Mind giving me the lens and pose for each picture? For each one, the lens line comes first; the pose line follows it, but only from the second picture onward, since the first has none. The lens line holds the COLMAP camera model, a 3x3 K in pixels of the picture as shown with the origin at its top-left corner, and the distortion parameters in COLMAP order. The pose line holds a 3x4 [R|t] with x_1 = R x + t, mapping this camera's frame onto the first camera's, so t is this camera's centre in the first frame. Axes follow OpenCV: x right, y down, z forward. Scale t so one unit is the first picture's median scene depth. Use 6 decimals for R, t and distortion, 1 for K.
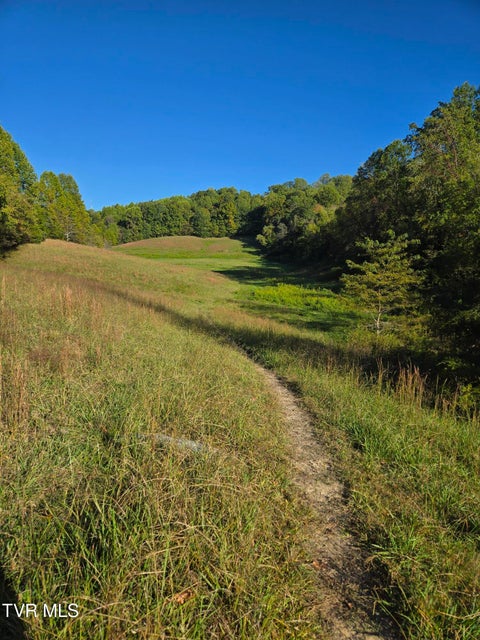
lens RADIAL K [[422.6, 0, 240.0], [0, 422.6, 320.0], [0, 0, 1]] dist [0.084615, -0.067285]
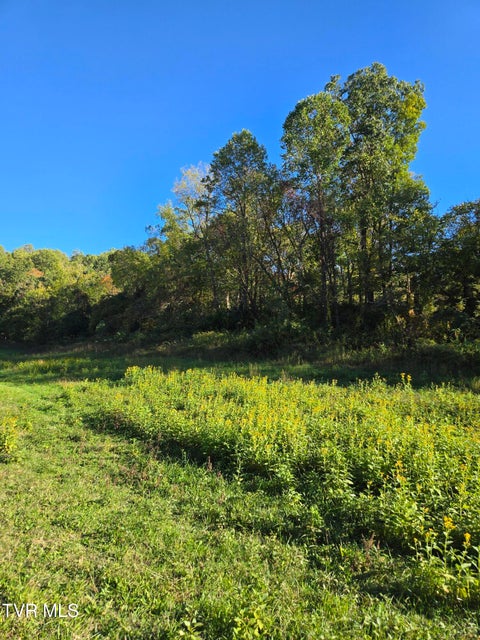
lens RADIAL K [[421.0, 0, 238.0], [0, 421.0, 330.4], [0, 0, 1]] dist [0.076398, -0.068156]
pose [[0.769644, 0.034069, 0.637564, -0.008419], [0.089484, 0.982964, -0.160547, -0.018998], [-0.632172, 0.180616, 0.753483, 0.231836]]
